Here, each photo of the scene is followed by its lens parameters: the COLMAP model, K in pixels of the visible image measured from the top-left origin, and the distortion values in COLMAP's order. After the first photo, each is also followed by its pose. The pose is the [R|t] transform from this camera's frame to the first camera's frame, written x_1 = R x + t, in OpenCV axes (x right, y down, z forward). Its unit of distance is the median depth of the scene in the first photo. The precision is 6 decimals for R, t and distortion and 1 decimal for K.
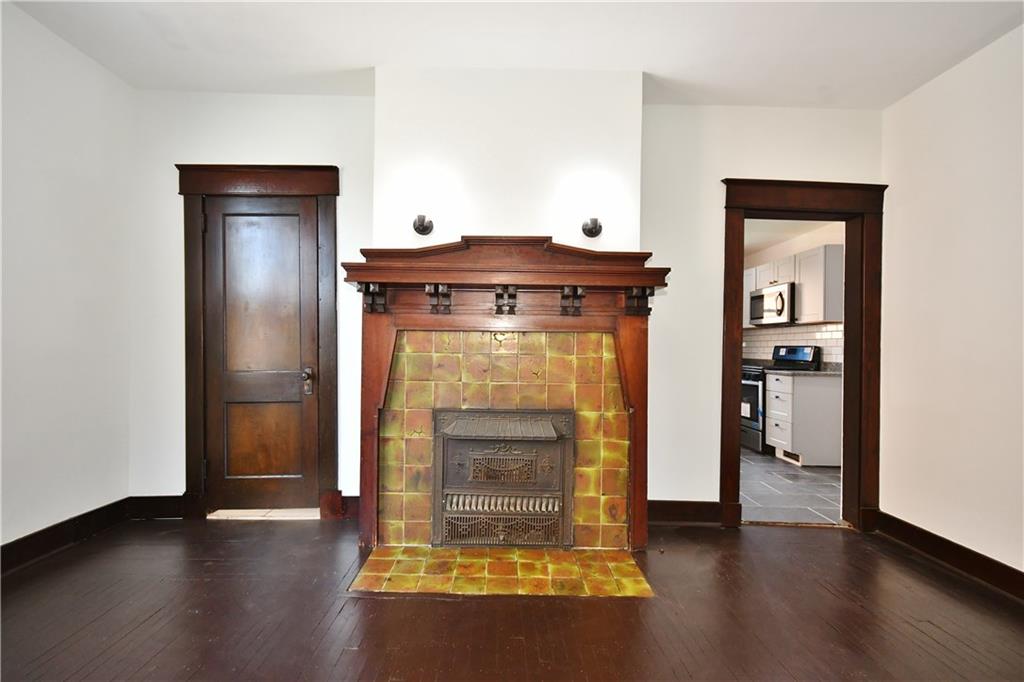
lens RADIAL K [[463.8, 0, 509.9], [0, 463.8, 346.1], [0, 0, 1]] dist [-0.001381, 0.000007]
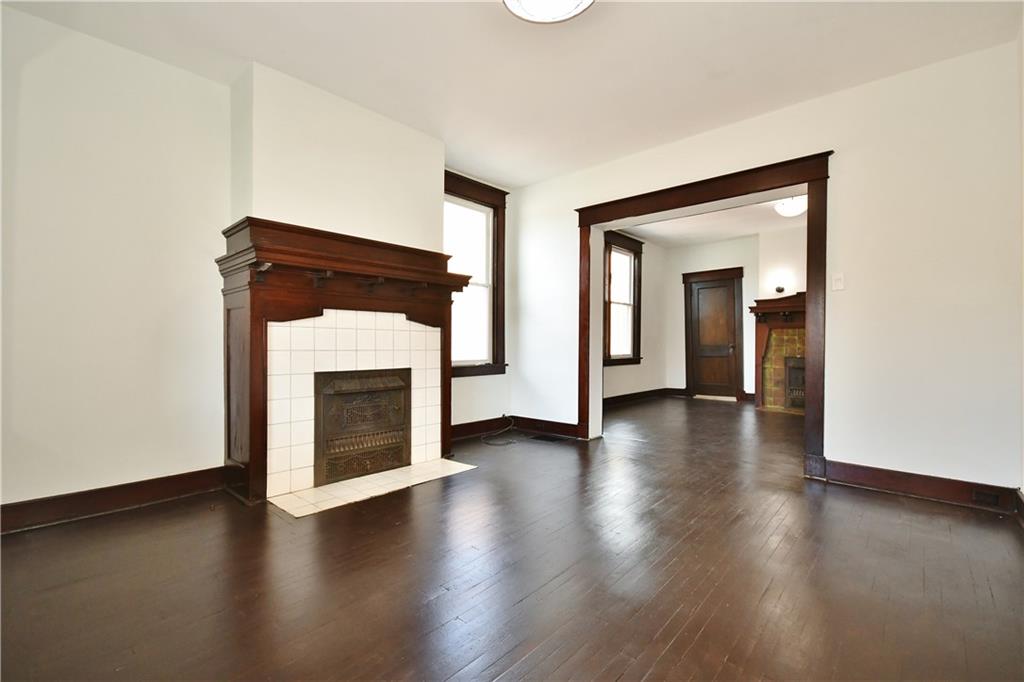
lens RADIAL K [[449.6, 0, 502.8], [0, 449.6, 343.9], [0, 0, 1]] dist [-0.001226, -0.000128]
pose [[0.724524, -0.007027, -0.689214, 0.448931], [0.008372, 0.999964, -0.001394, 0.047180], [0.689199, -0.004760, 0.724557, -2.024140]]
